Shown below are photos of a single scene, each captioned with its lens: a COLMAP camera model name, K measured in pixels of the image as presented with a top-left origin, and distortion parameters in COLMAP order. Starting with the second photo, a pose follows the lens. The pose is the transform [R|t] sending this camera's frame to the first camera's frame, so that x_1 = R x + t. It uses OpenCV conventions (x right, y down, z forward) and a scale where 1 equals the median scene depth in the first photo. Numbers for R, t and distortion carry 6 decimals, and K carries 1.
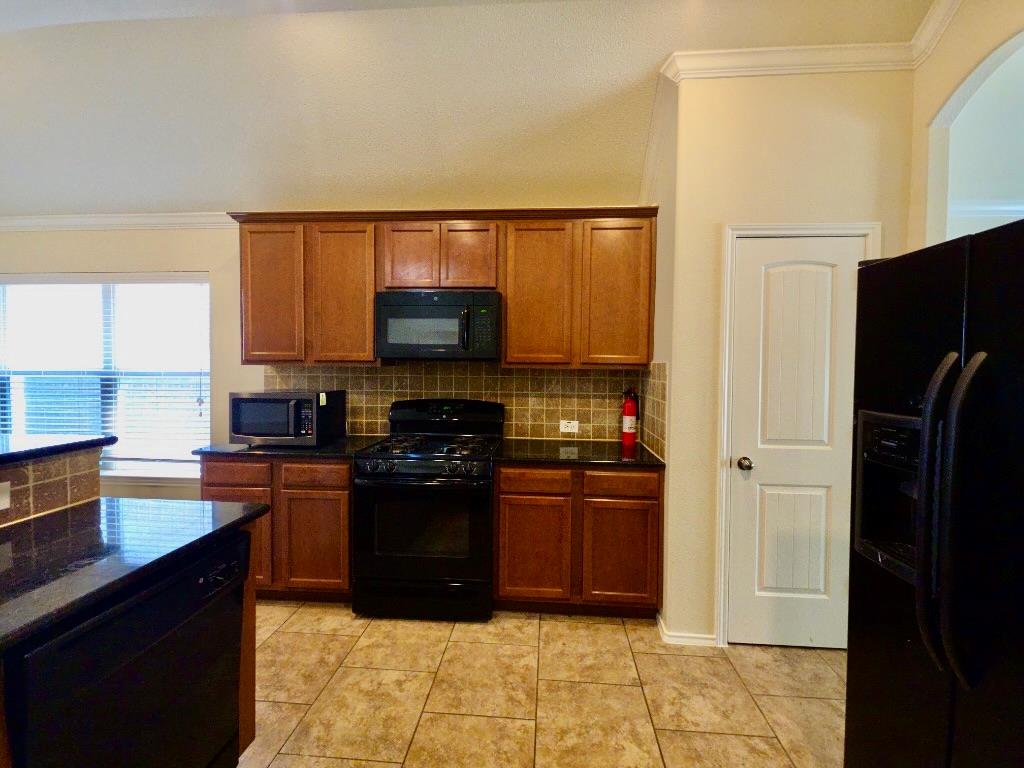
lens RADIAL K [[437.1, 0, 520.3], [0, 437.1, 376.5], [0, 0, 1]] dist [0.016790, -0.008274]
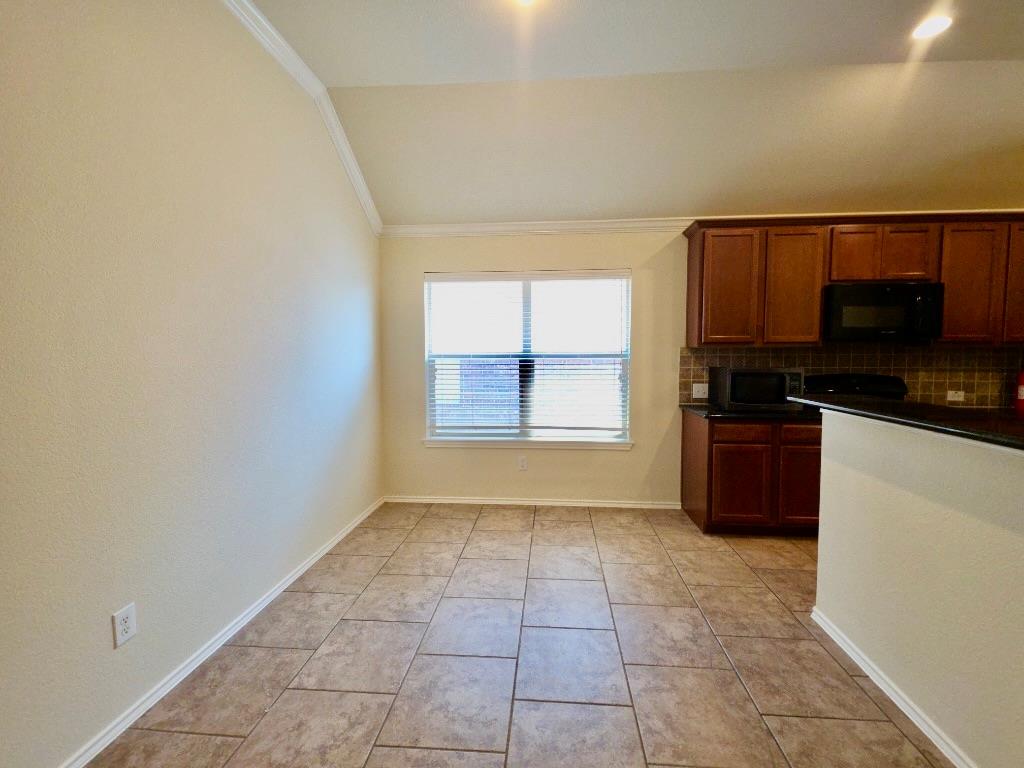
lens RADIAL K [[436.0, 0, 516.9], [0, 436.0, 379.9], [0, 0, 1]] dist [0.005080, -0.003057]
pose [[0.999891, -0.009669, -0.011140, -1.164778], [0.010116, 0.999113, 0.040872, 0.011336], [0.010734, -0.040980, 0.999102, -0.218104]]
